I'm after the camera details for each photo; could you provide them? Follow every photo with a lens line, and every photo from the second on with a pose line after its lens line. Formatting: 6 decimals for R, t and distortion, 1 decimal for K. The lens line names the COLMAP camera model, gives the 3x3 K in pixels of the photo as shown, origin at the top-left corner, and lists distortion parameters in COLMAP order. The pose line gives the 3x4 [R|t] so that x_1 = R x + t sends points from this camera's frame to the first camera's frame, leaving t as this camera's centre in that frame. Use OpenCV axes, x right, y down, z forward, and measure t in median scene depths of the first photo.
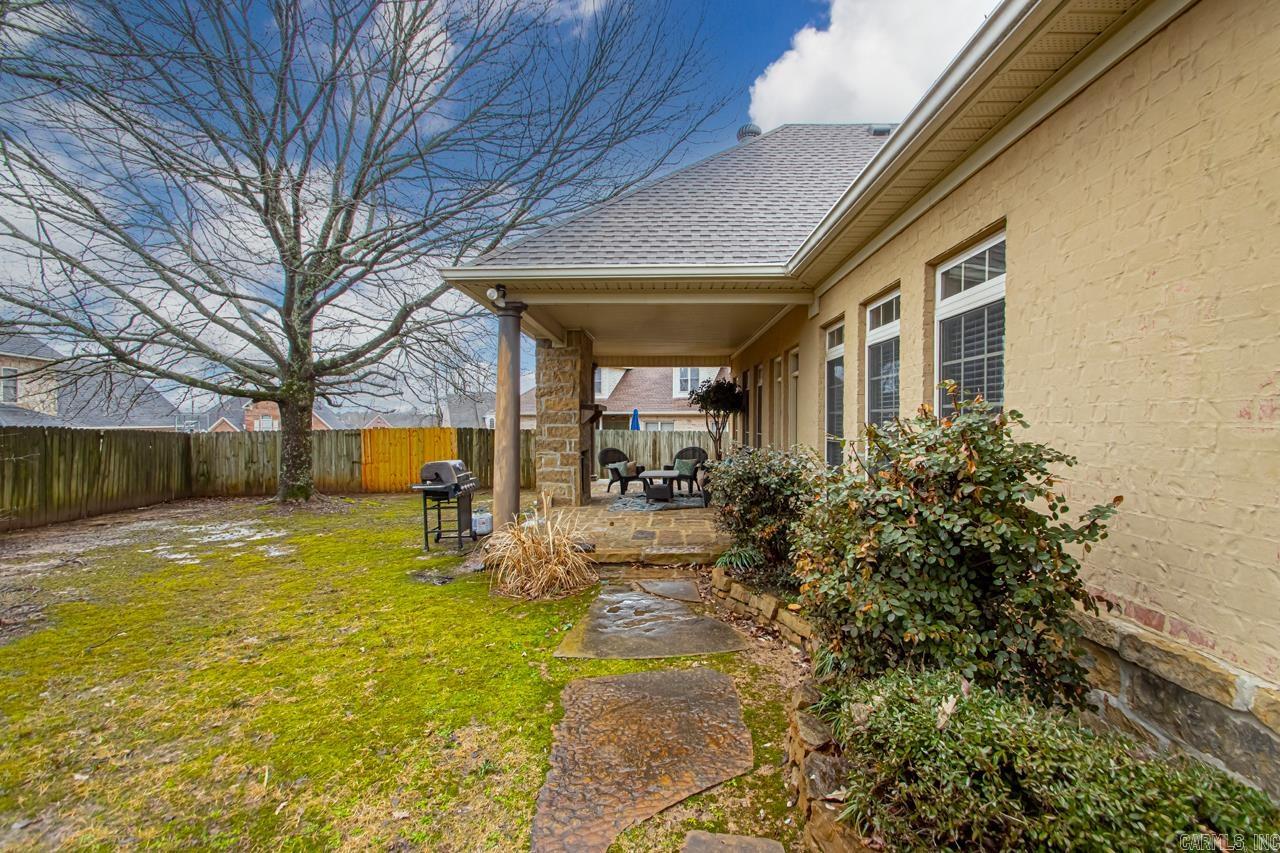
lens RADIAL K [[586.5, 0, 646.8], [0, 586.5, 428.8], [0, 0, 1]] dist [0.039206, -0.021870]
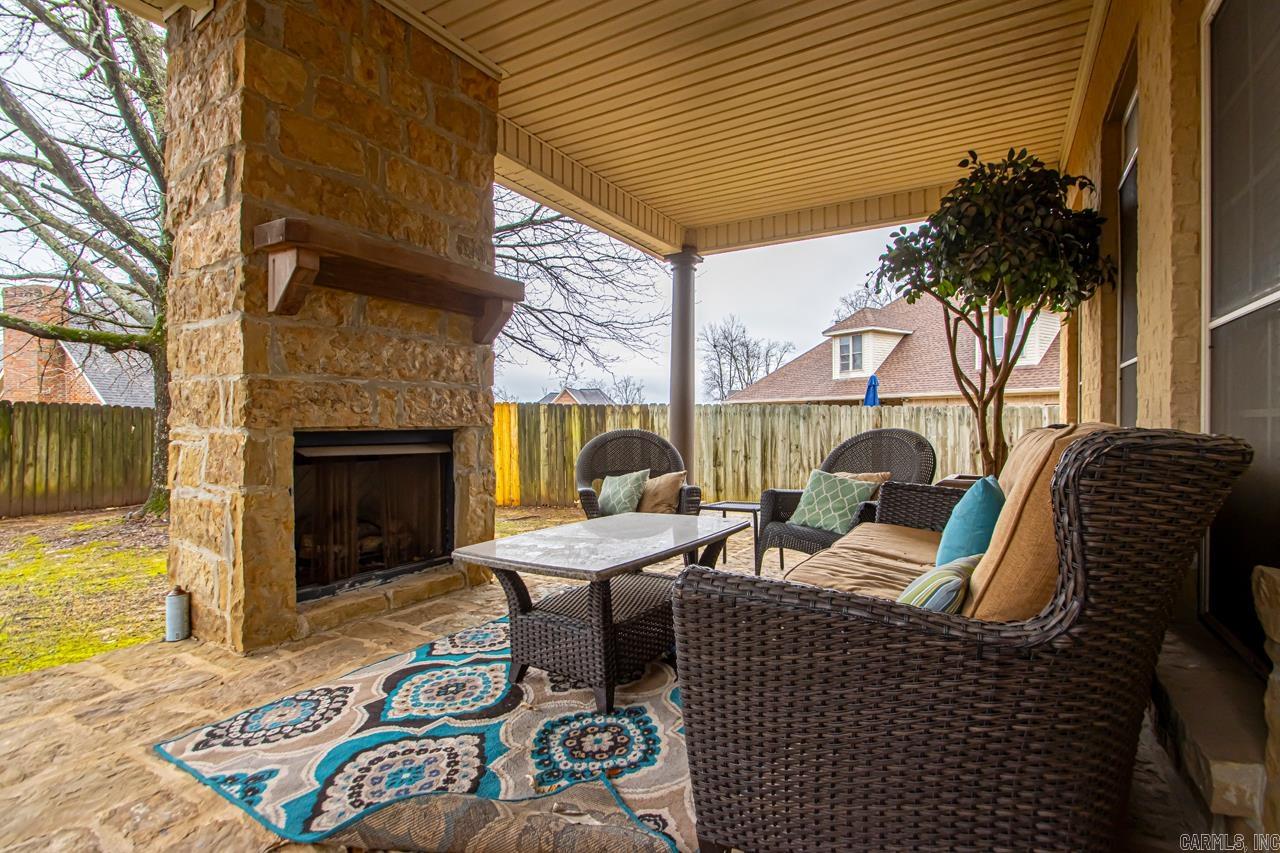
lens RADIAL K [[586.5, 0, 646.8], [0, 586.5, 428.8], [0, 0, 1]] dist [0.039206, -0.021870]
pose [[0.875122, 0.003218, -0.483892, 0.120998], [-0.002944, 0.999995, 0.001327, 0.031578], [0.483894, 0.000263, 0.875126, 0.712164]]
